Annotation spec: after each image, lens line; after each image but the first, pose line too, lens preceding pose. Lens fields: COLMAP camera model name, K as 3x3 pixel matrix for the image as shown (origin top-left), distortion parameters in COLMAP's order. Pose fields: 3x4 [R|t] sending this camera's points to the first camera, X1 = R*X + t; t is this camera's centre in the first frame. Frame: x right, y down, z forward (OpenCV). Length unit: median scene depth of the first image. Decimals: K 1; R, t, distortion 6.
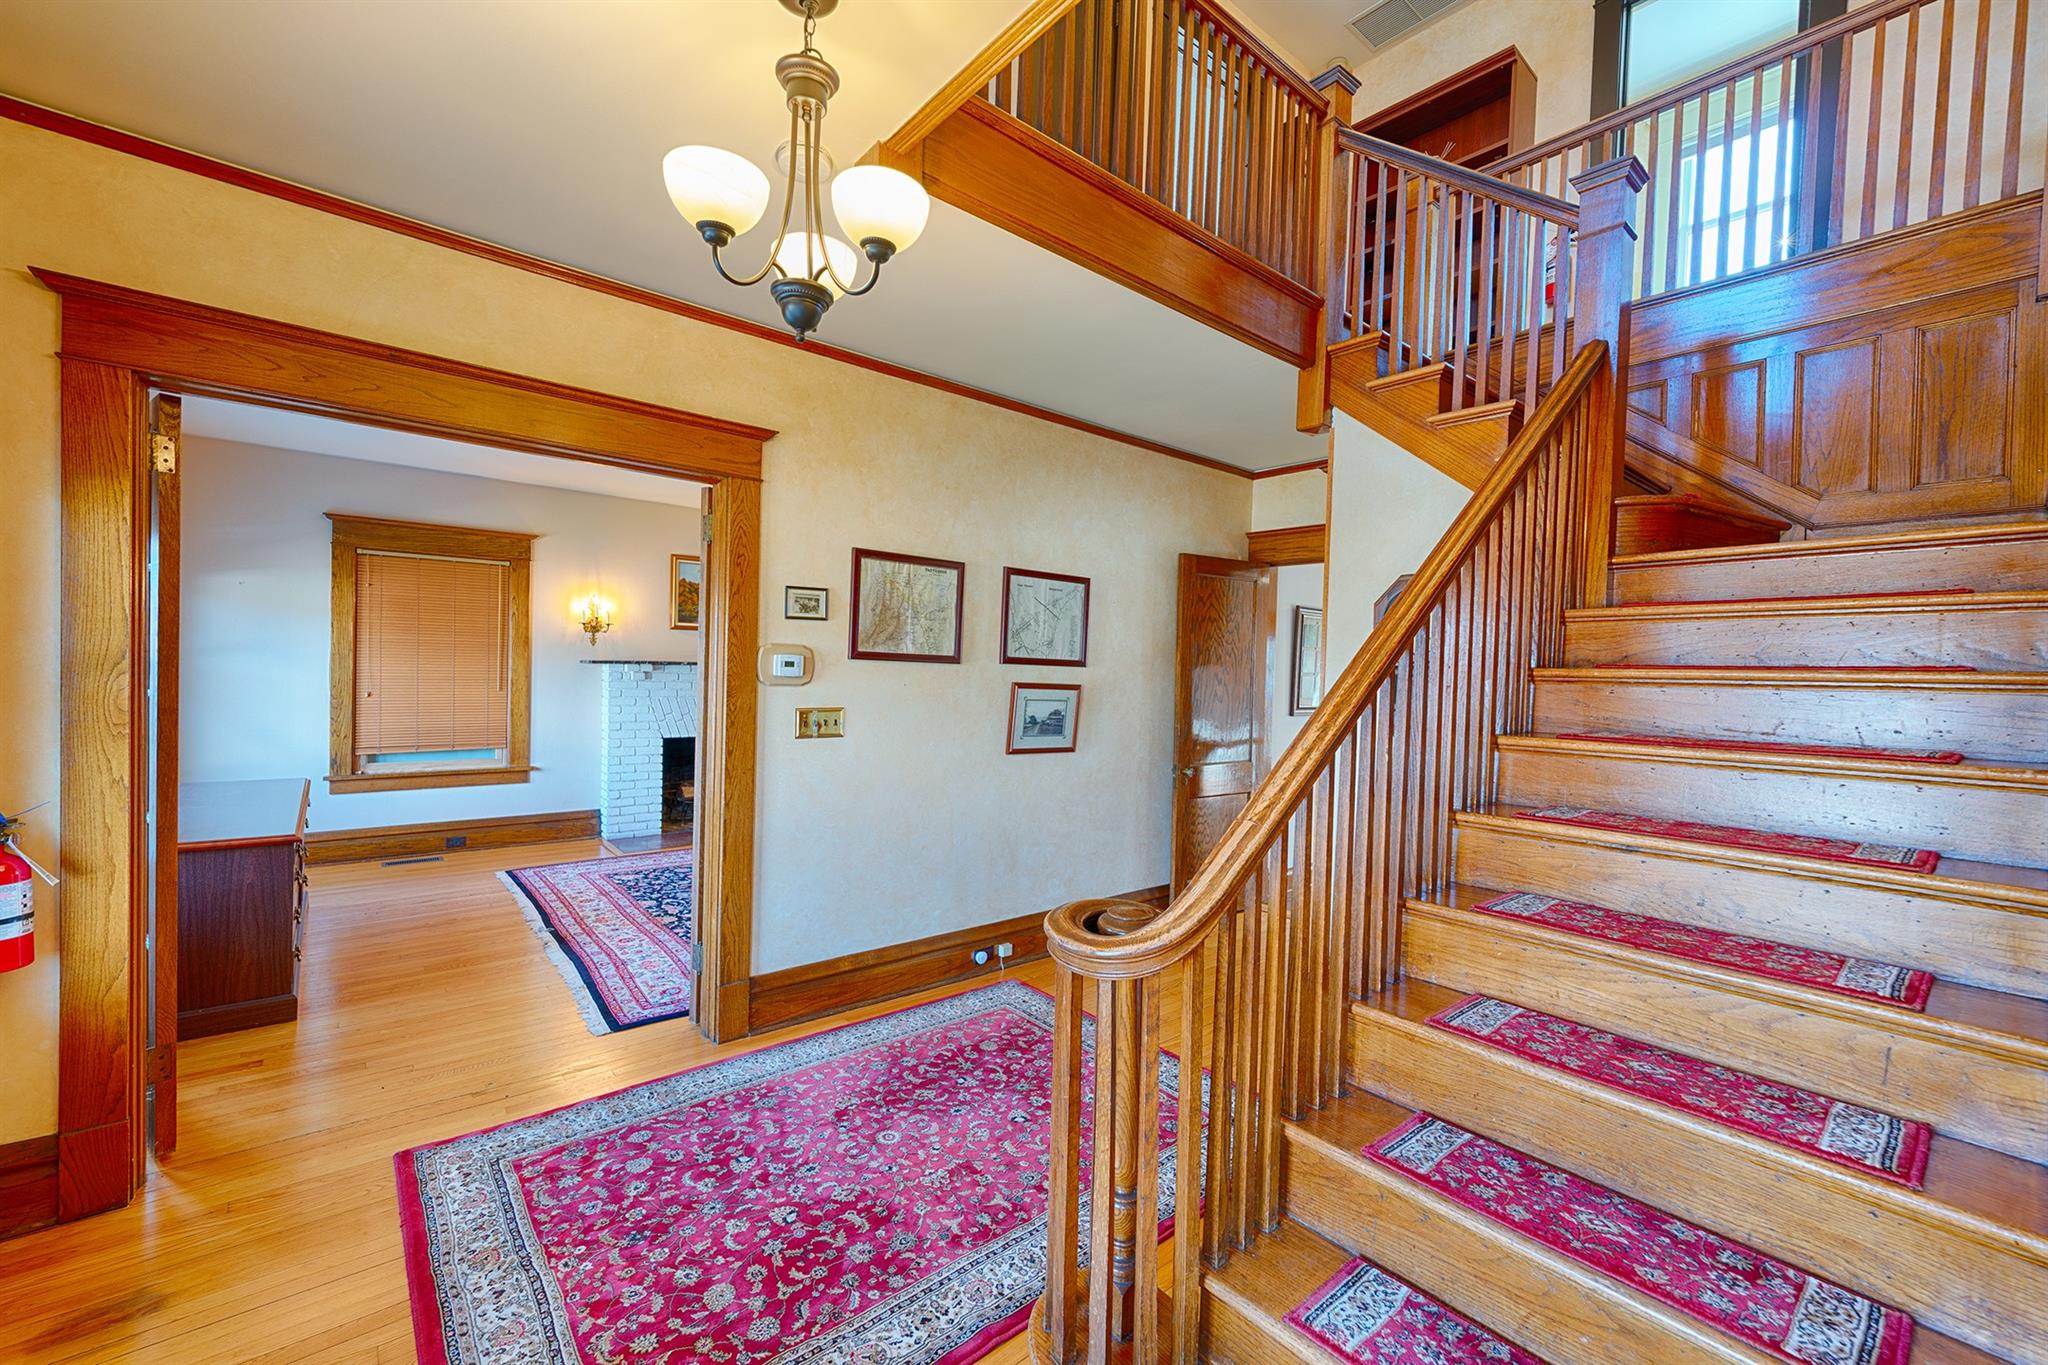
lens RADIAL K [[825.9, 0, 1024.0], [0, 825.9, 682.5], [0, 0, 1]] dist [0.000604, 0.000208]
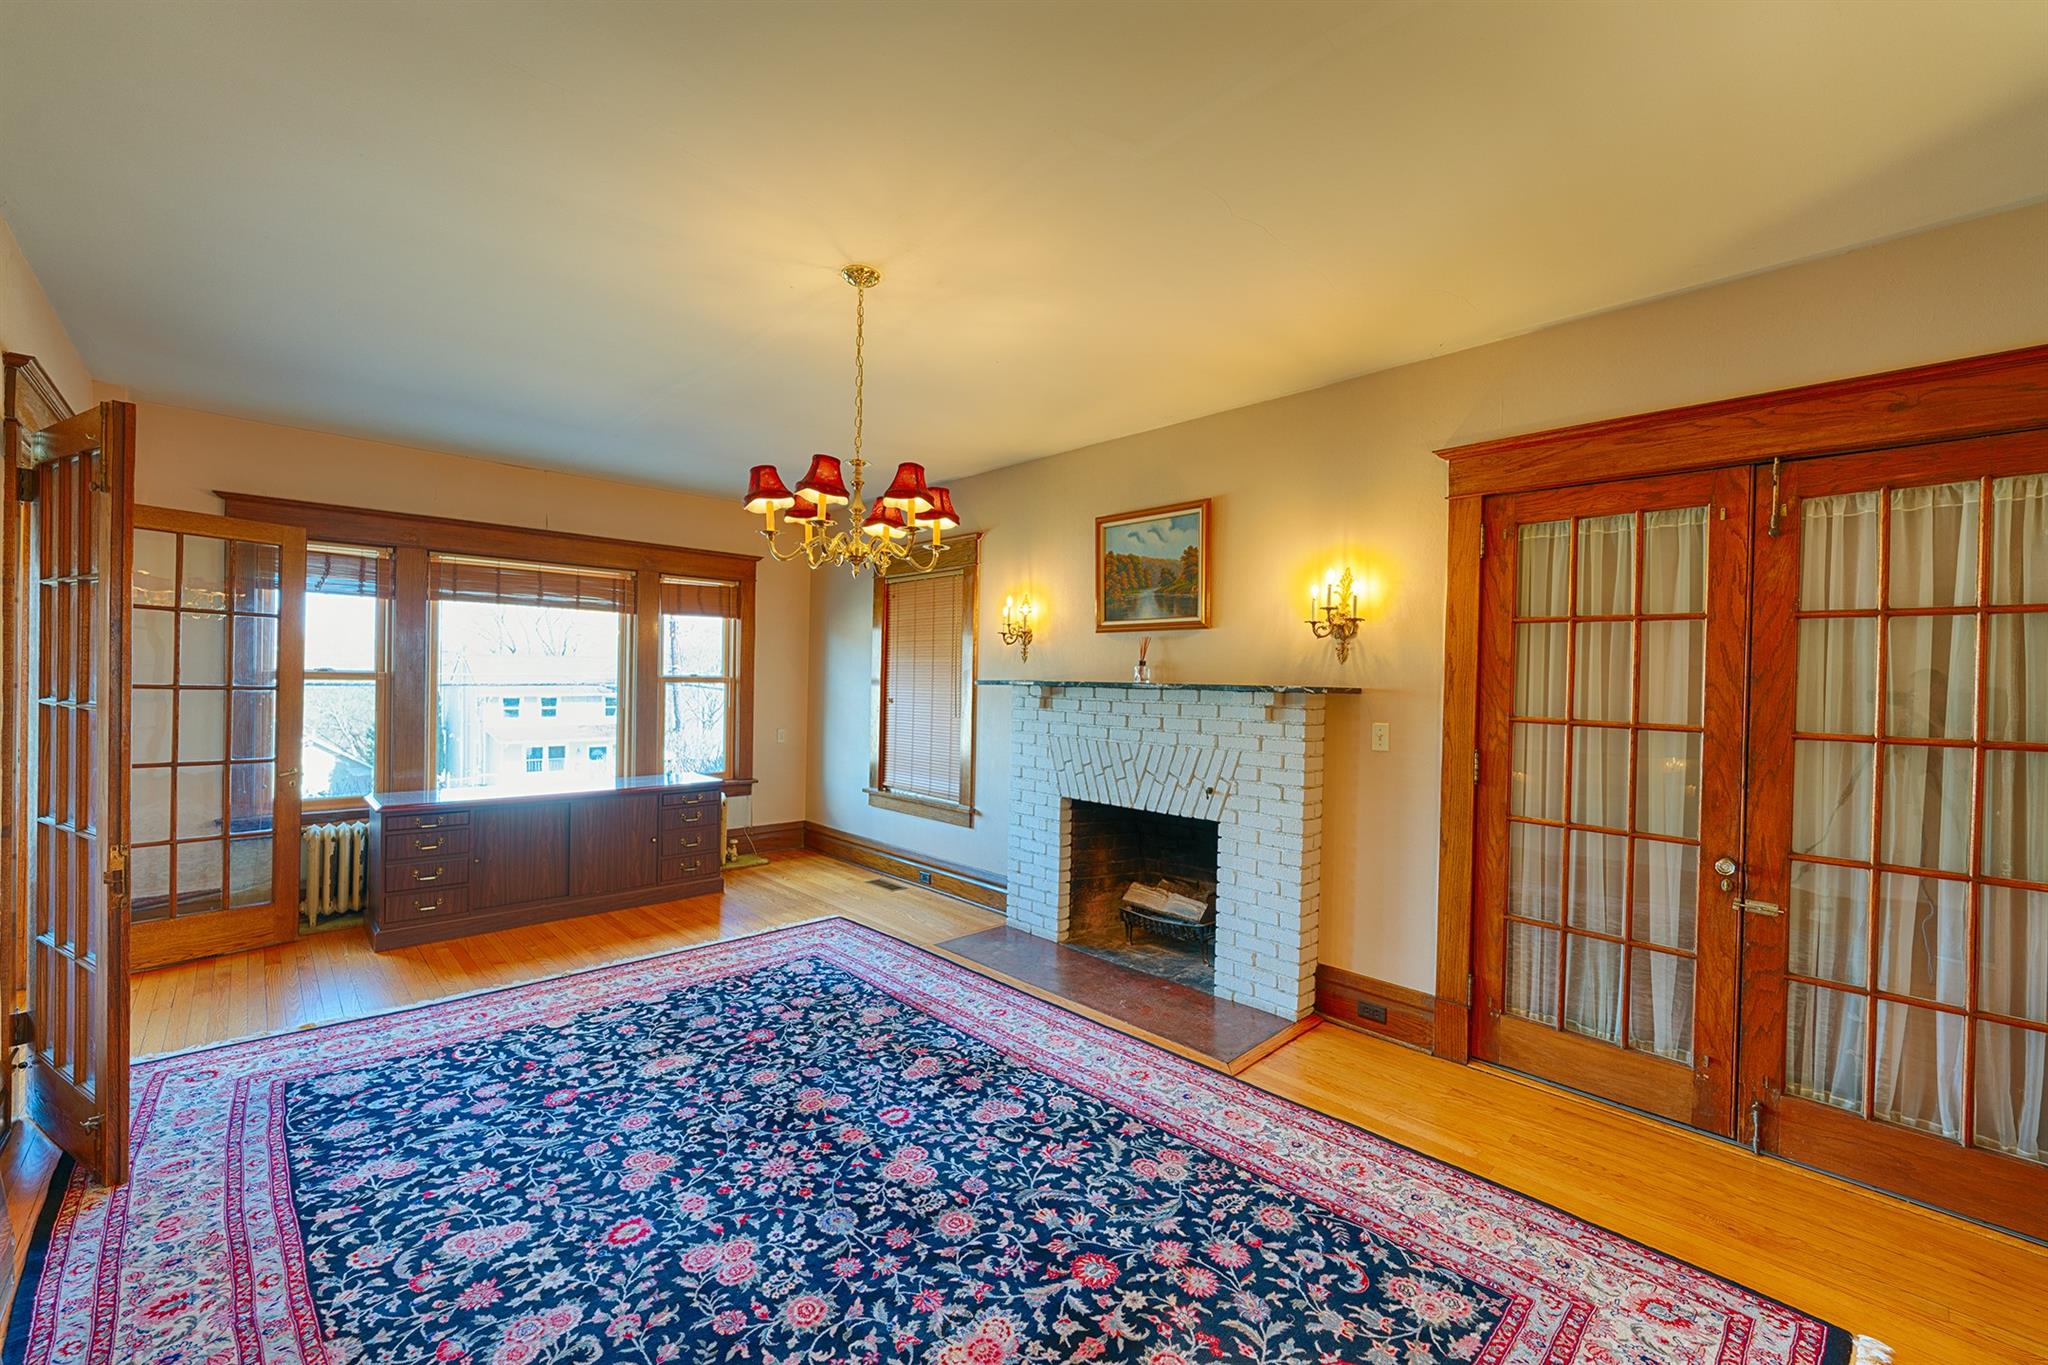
lens RADIAL K [[825.9, 0, 1024.0], [0, 825.9, 682.5], [0, 0, 1]] dist [0.000604, 0.000208]
pose [[0.057974, -0.023367, -0.998045, 0.310612], [-0.036221, 0.999019, -0.025494, -0.009036], [0.997661, 0.037628, 0.057071, 1.280223]]
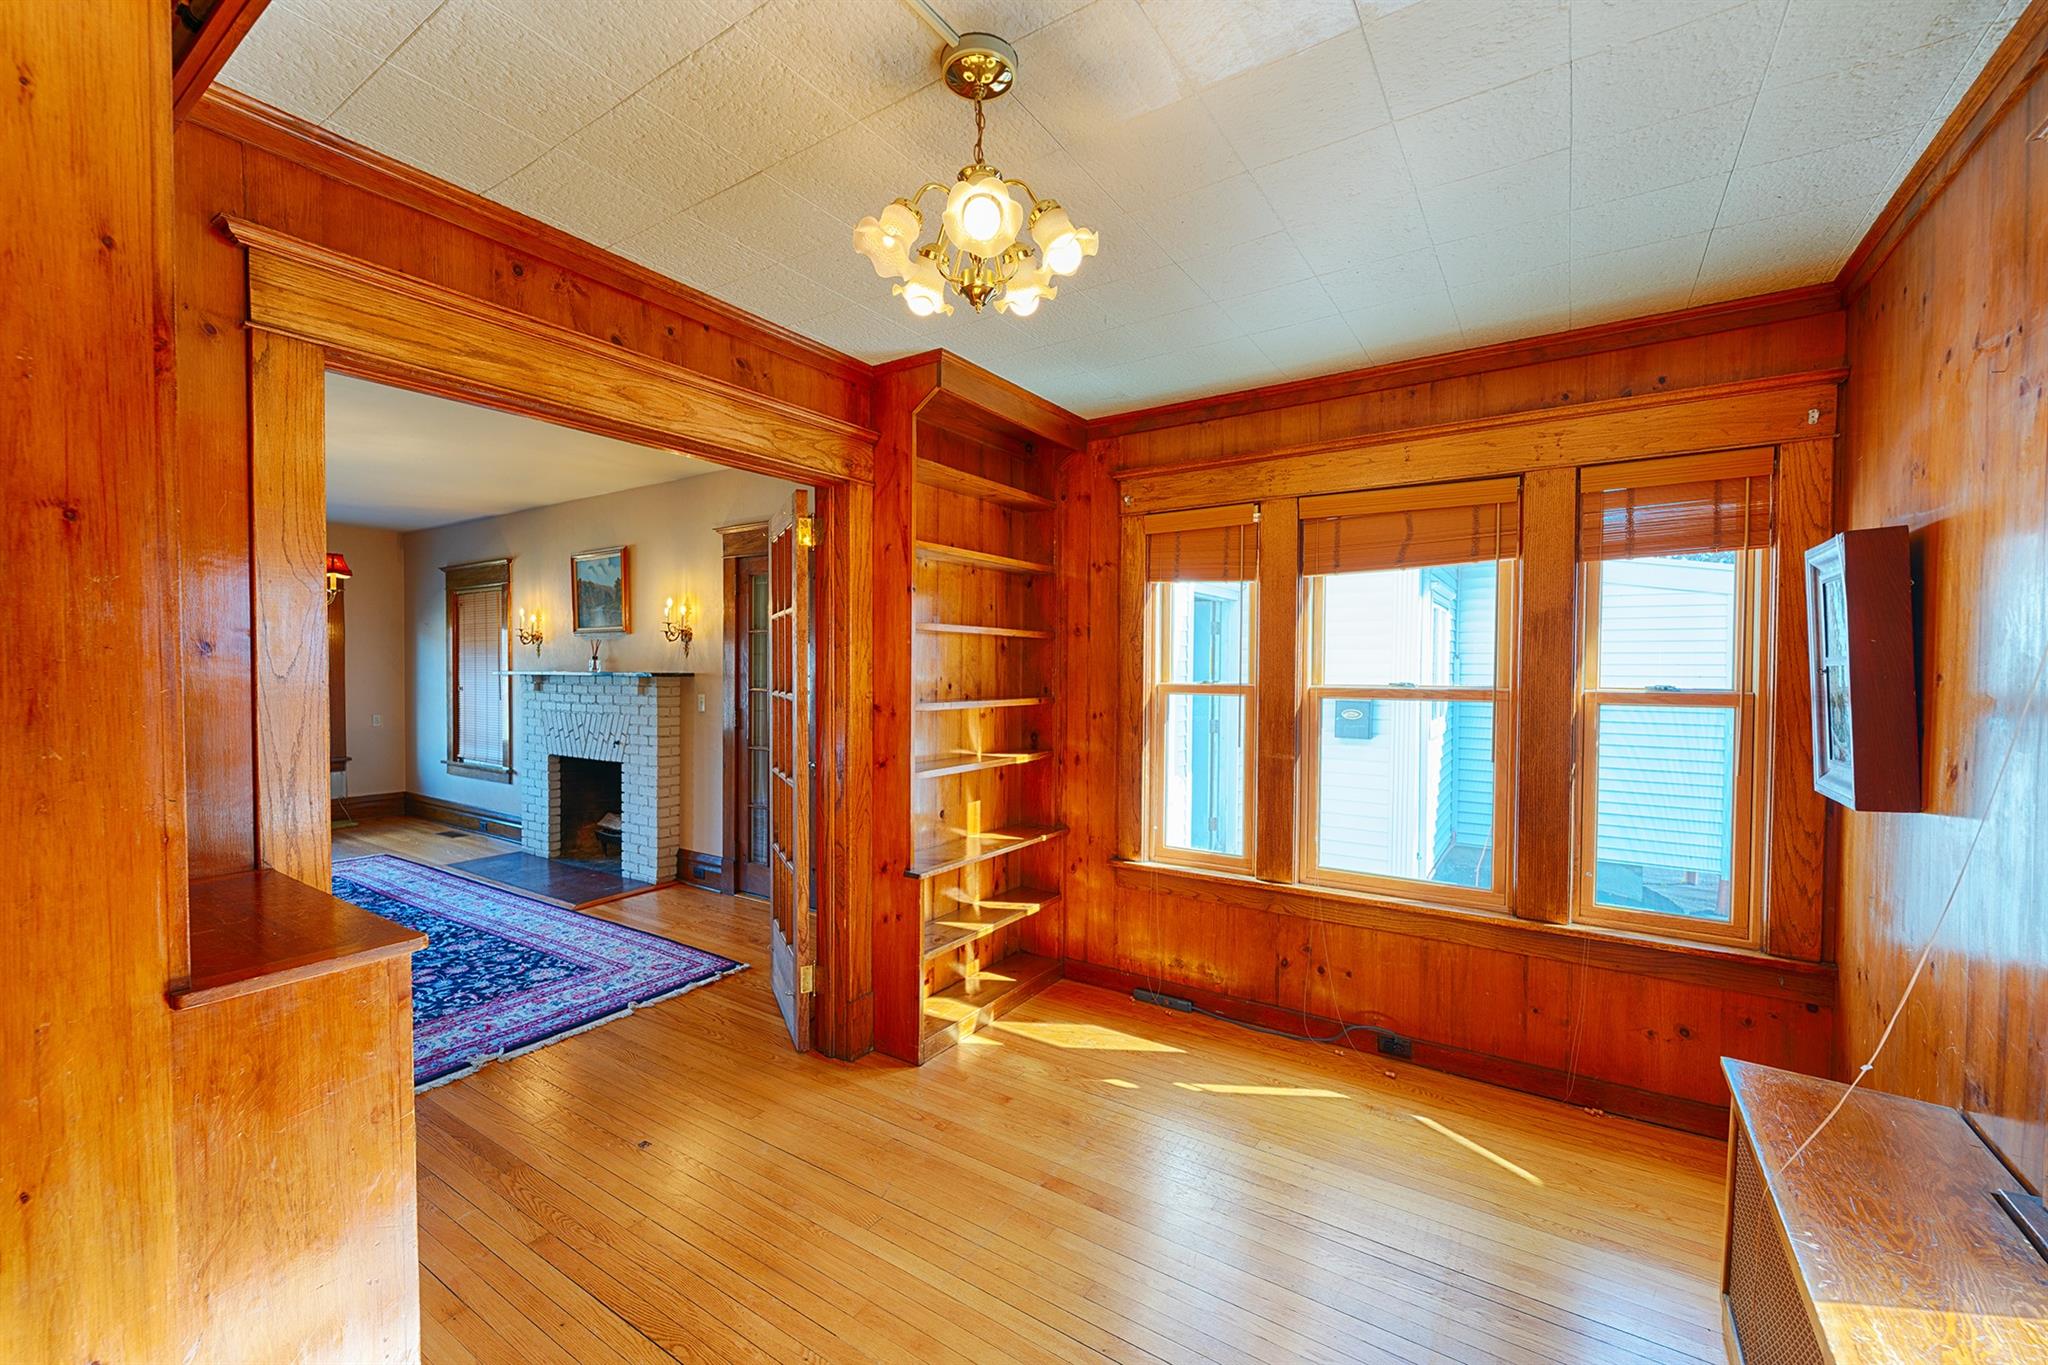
lens RADIAL K [[825.9, 0, 1024.0], [0, 825.9, 682.5], [0, 0, 1]] dist [0.000604, 0.000208]
pose [[0.276712, -0.015502, -0.960828, 0.824558], [-0.019030, 0.999585, -0.021608, -0.004117], [0.960764, 0.024263, 0.276303, 1.726937]]
